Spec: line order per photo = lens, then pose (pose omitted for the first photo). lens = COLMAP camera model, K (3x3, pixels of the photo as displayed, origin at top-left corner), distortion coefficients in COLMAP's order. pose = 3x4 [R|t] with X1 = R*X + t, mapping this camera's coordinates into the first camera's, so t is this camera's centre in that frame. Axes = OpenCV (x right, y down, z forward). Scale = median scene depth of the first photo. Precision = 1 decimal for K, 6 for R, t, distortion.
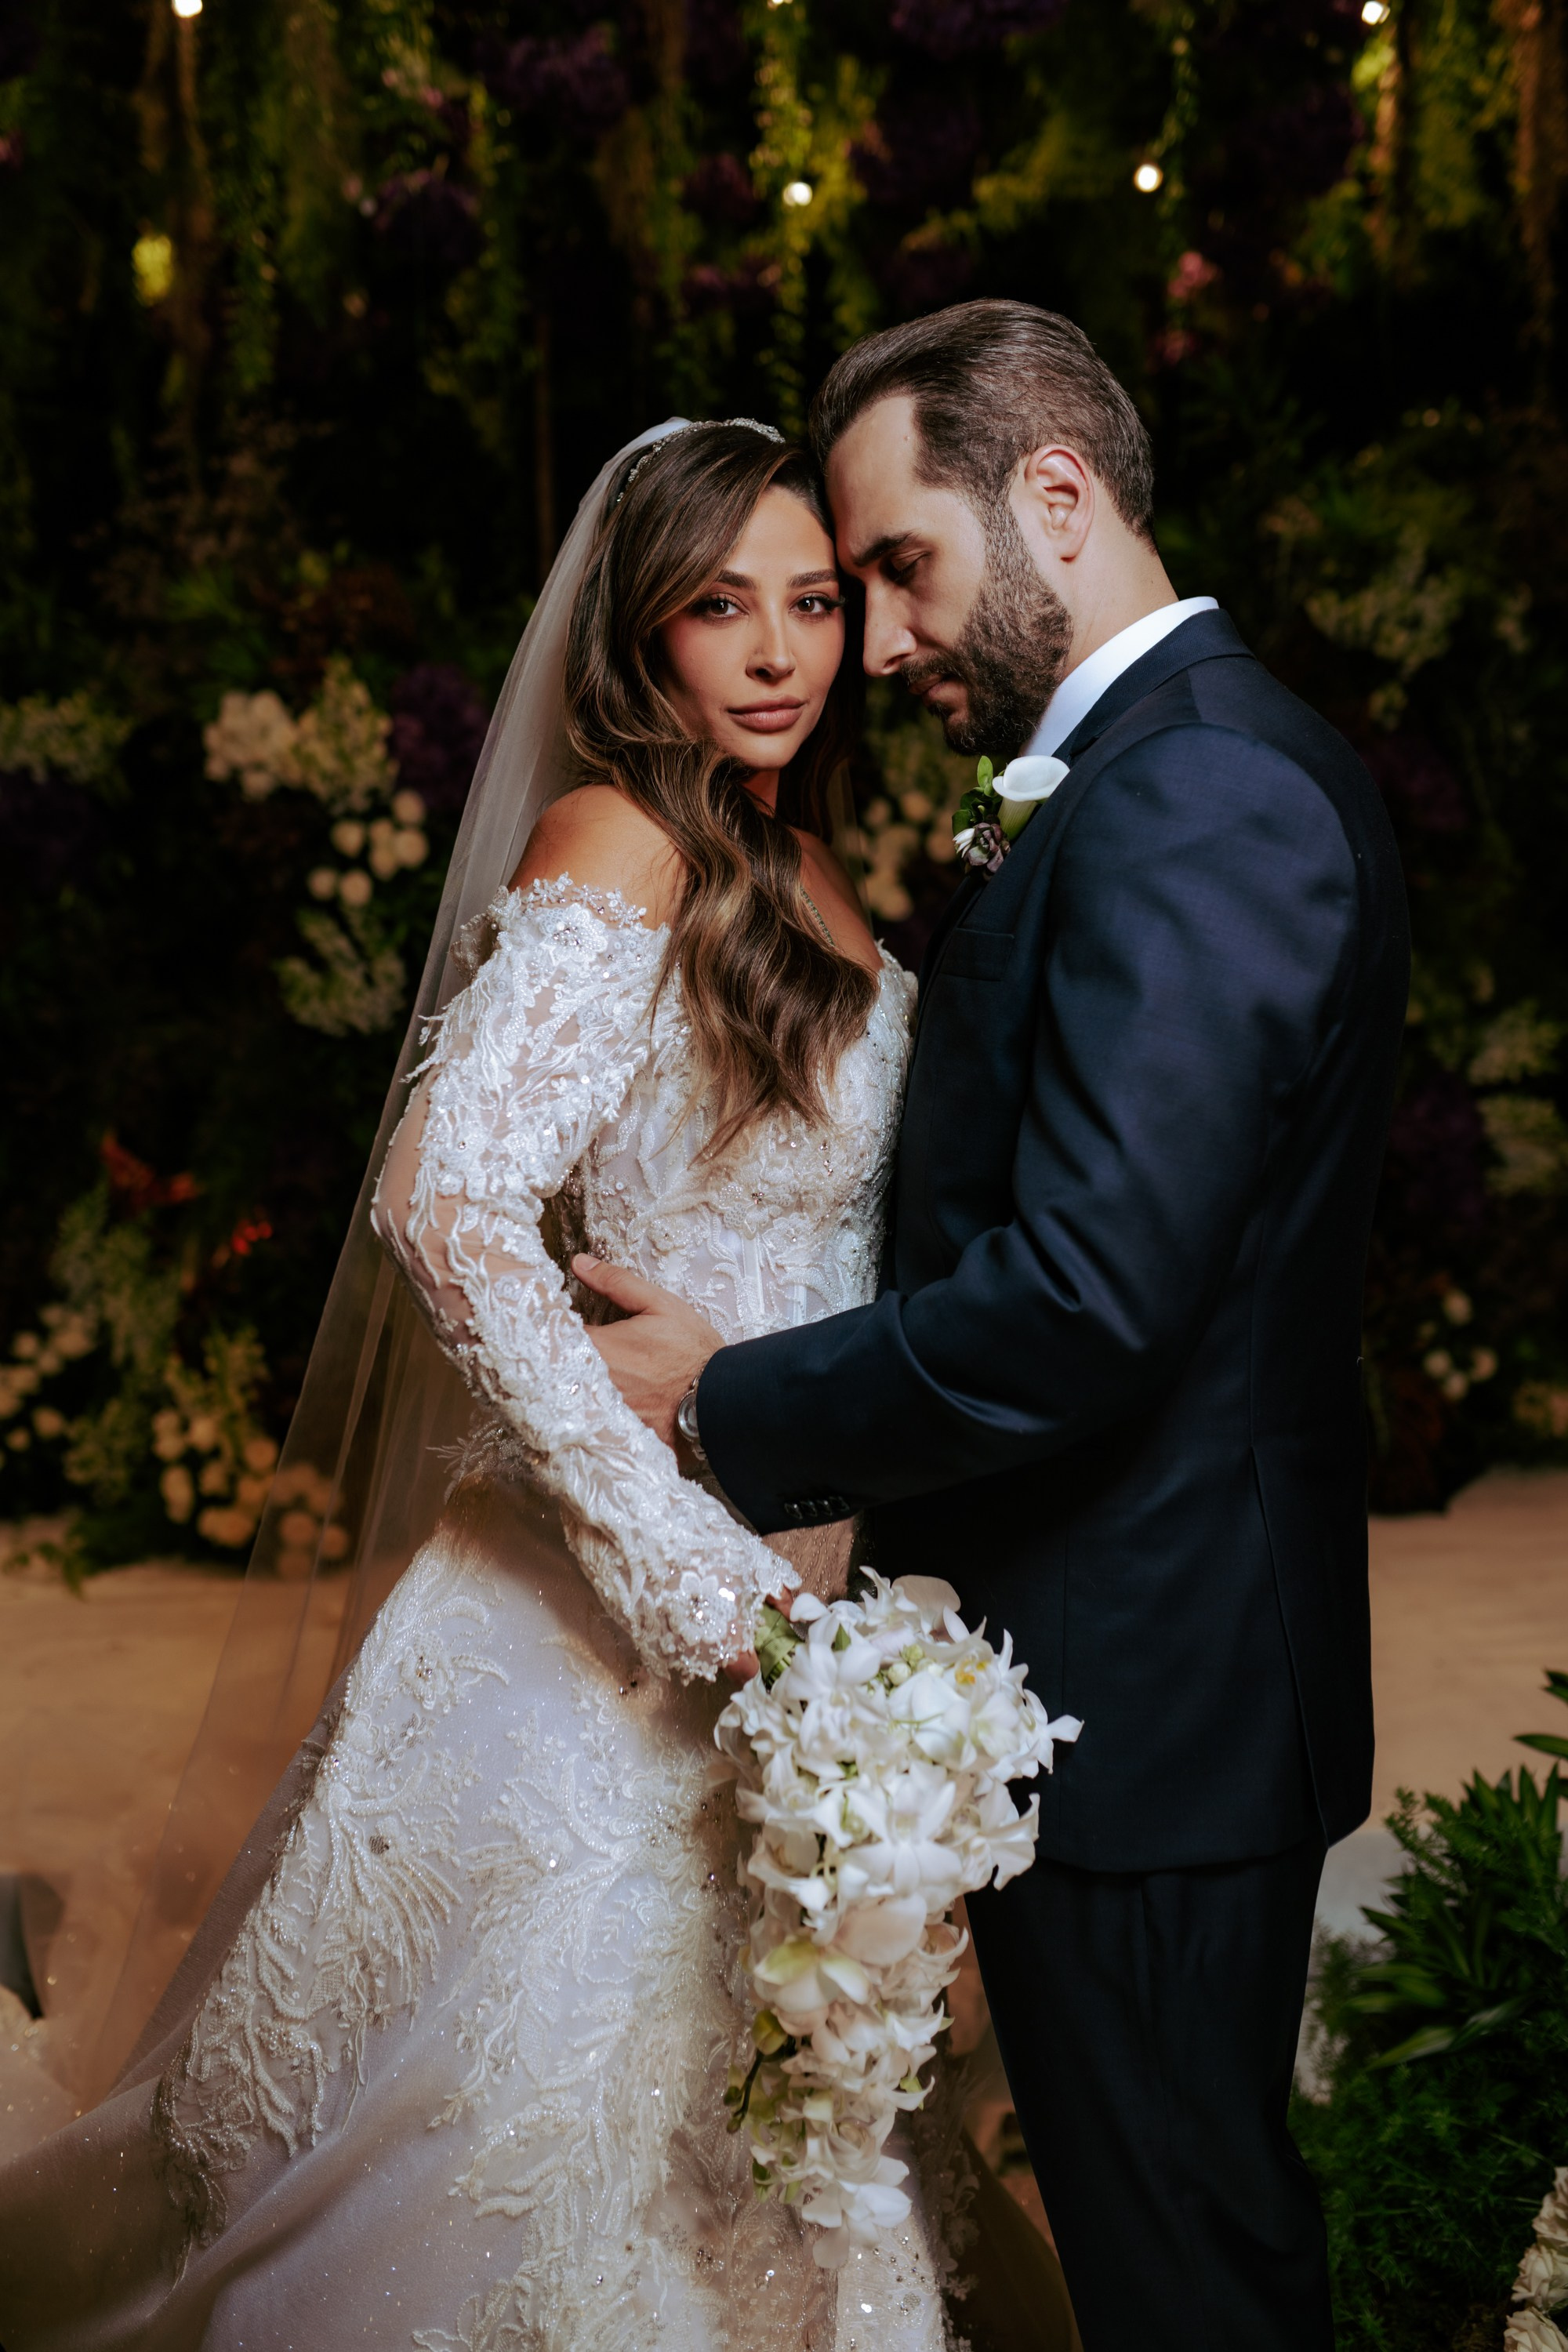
lens RADIAL K [[2187.3, 0, 786.0], [0, 2187.3, 1141.1], [0, 0, 1]] dist [-0.015644, 0.000000]
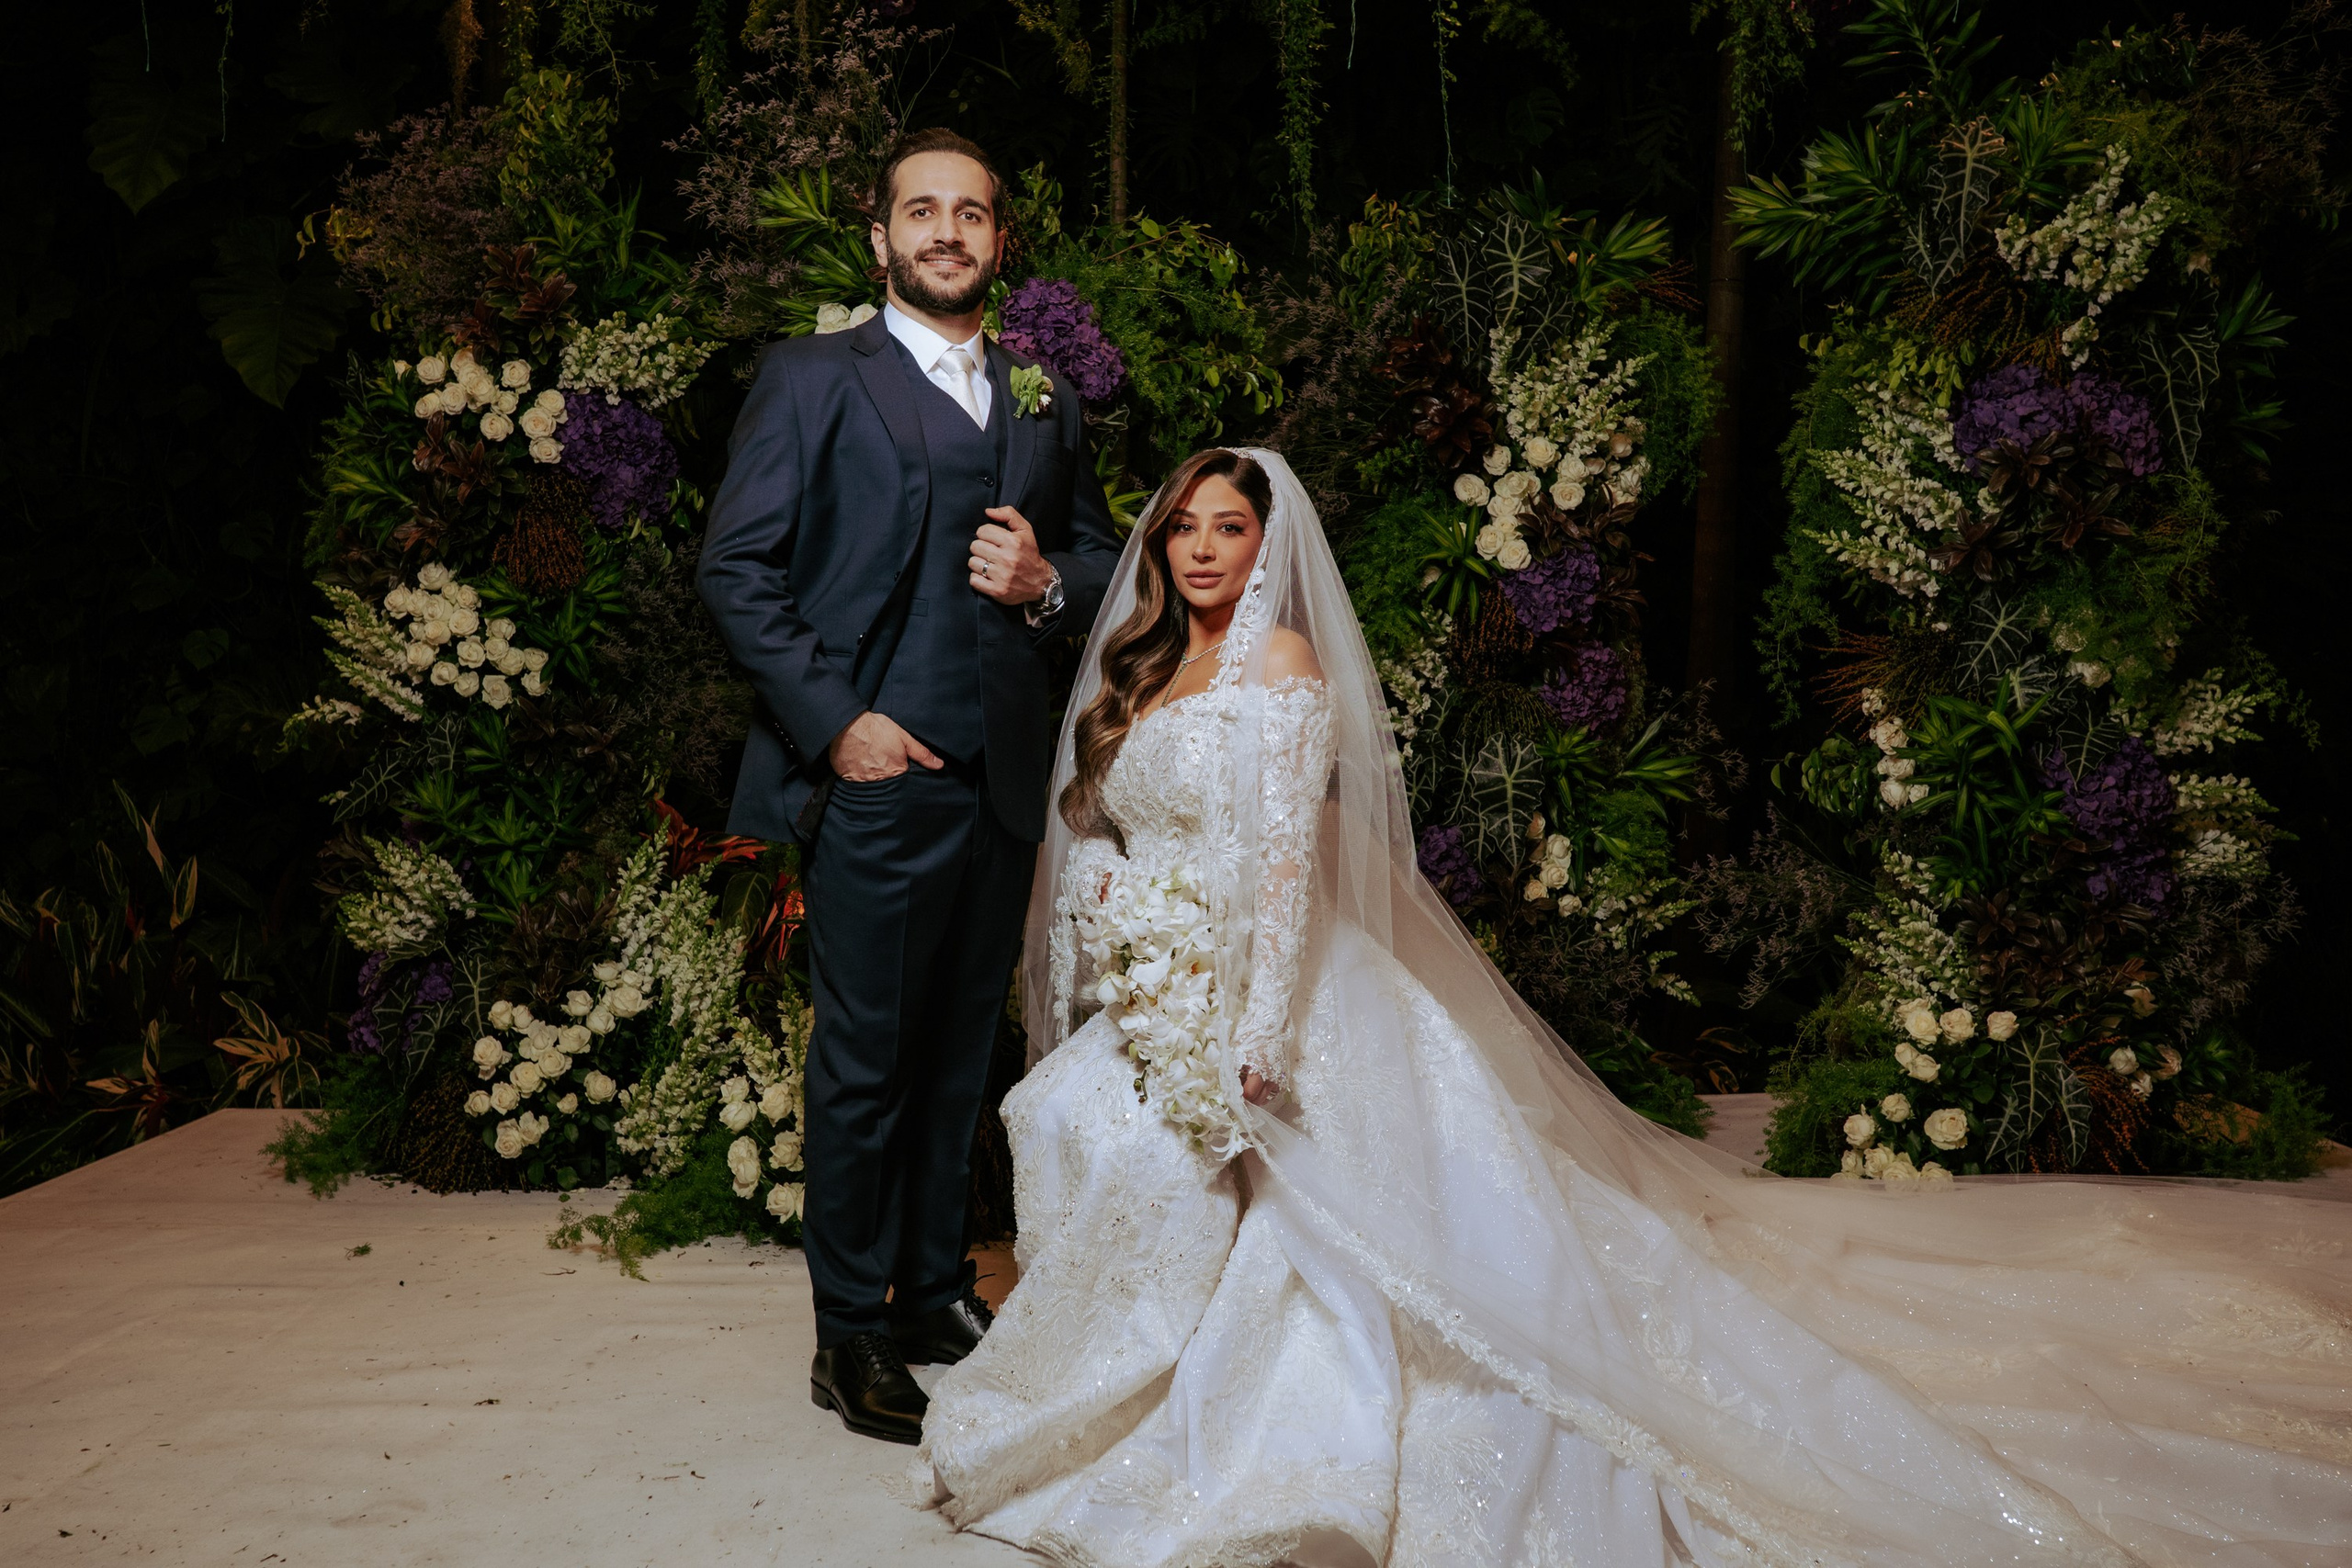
lens RADIAL K [[2060.2, 0, 1190.6], [0, 2060.2, 765.7], [0, 0, 1]] dist [-0.046659, 0.021200]
pose [[0.999436, 0.023113, -0.024348, -0.074317], [-0.024103, 0.998860, -0.041197, 0.024292], [0.023368, 0.041760, 0.998854, 0.139441]]
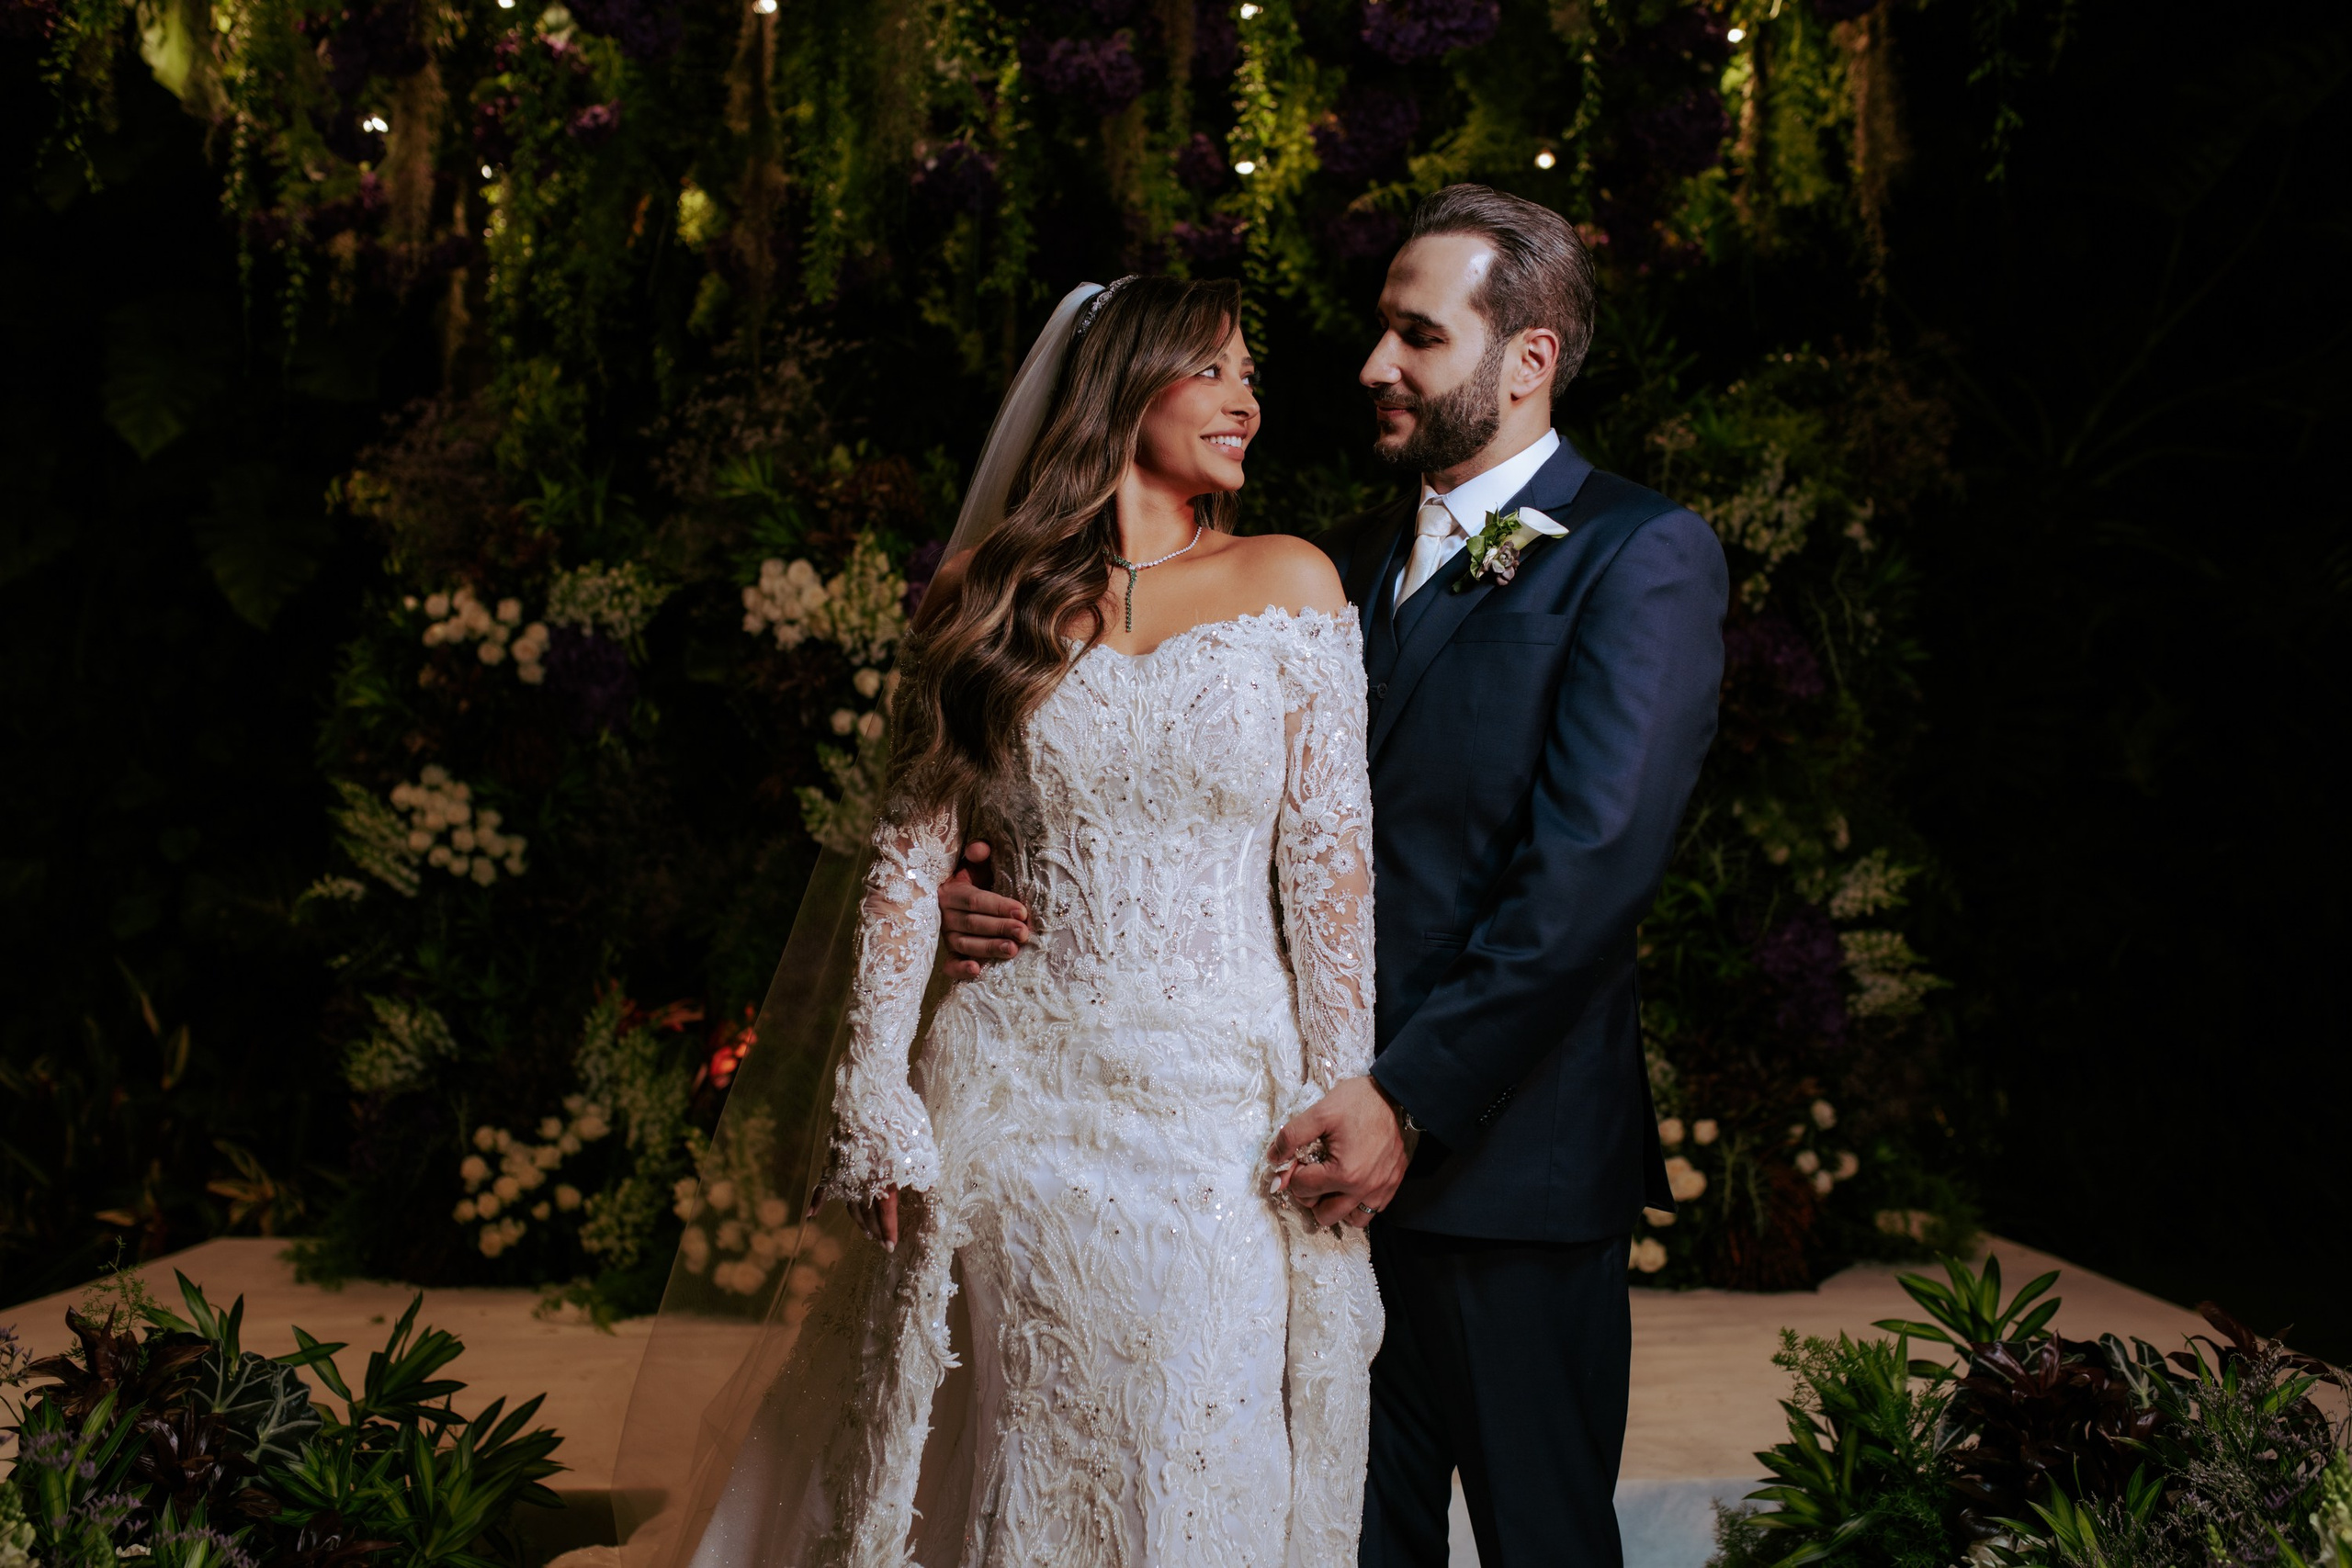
lens RADIAL K [[2187.0, 0, 1170.0], [0, 2187.0, 790.5], [0, 0, 1]] dist [-0.015644, 0.000000]
pose [[0.999736, 0.022257, 0.005727, -0.044340], [-0.021281, 0.990625, -0.134940, 0.072706], [-0.008676, 0.134783, 0.990837, -0.150525]]
